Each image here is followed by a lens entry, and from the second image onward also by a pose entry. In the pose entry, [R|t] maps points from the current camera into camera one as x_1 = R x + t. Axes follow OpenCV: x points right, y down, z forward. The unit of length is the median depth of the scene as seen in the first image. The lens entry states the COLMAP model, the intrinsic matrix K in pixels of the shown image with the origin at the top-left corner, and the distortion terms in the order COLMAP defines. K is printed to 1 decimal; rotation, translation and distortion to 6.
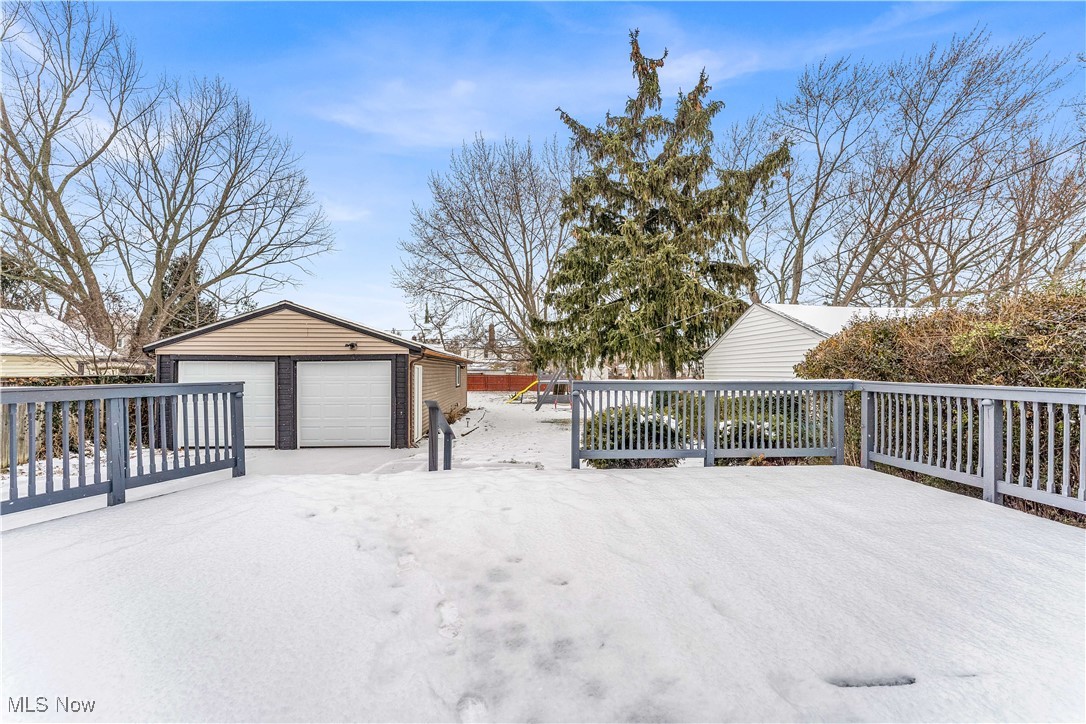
lens RADIAL K [[439.8, 0, 543.6], [0, 439.8, 369.5], [0, 0, 1]] dist [0.010808, 0.000040]
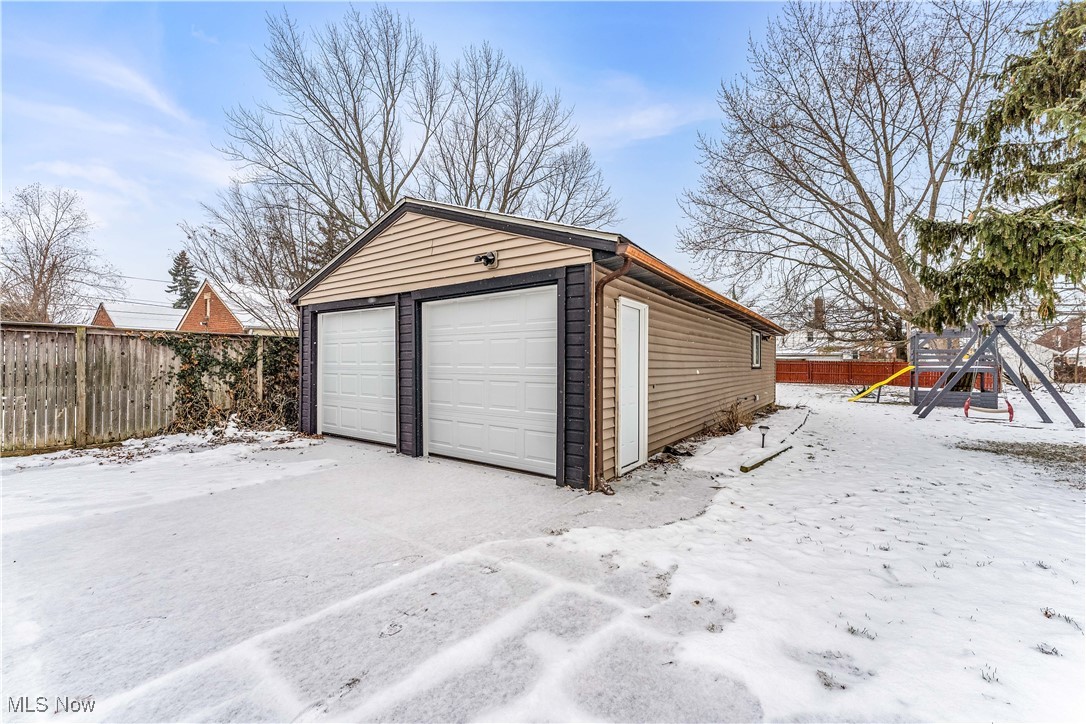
lens RADIAL K [[439.8, 0, 543.6], [0, 439.8, 358.1], [0, 0, 1]] dist [0.010808, 0.000040]
pose [[0.782123, -0.004060, -0.623111, -0.073154], [-0.002044, 0.999957, -0.009080, 0.049530], [0.623121, 0.008375, 0.782081, 0.560106]]
